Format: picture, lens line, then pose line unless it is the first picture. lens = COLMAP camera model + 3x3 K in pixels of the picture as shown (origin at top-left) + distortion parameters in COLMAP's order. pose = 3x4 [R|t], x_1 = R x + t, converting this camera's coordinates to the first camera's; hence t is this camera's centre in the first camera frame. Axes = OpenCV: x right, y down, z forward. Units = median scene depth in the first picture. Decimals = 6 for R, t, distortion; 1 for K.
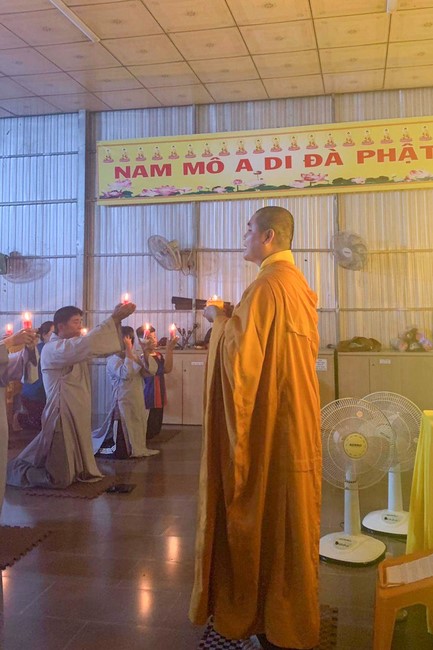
lens RADIAL K [[636.1, 0, 231.2], [0, 636.1, 246.7], [0, 0, 1]] dist [0.130750, -0.013447]
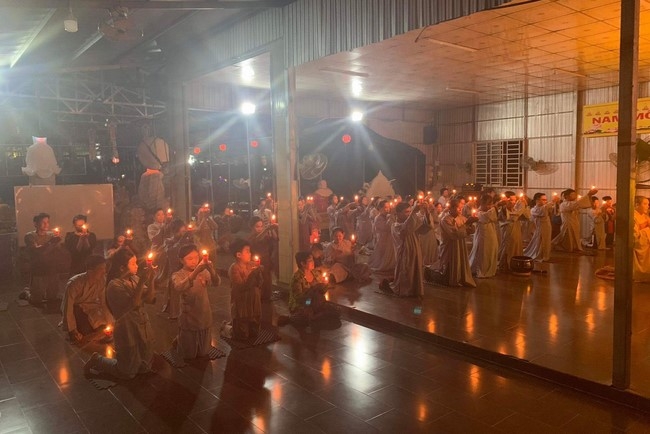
lens RADIAL K [[505.2, 0, 325.0], [0, 505.2, 207.8], [0, 0, 1]] dist [0.002180, -0.003900]
pose [[0.778892, 0.040166, -0.625871, 0.177400], [0.059521, 0.988708, 0.137524, -0.118539], [0.624328, -0.144369, 0.767706, -0.825976]]
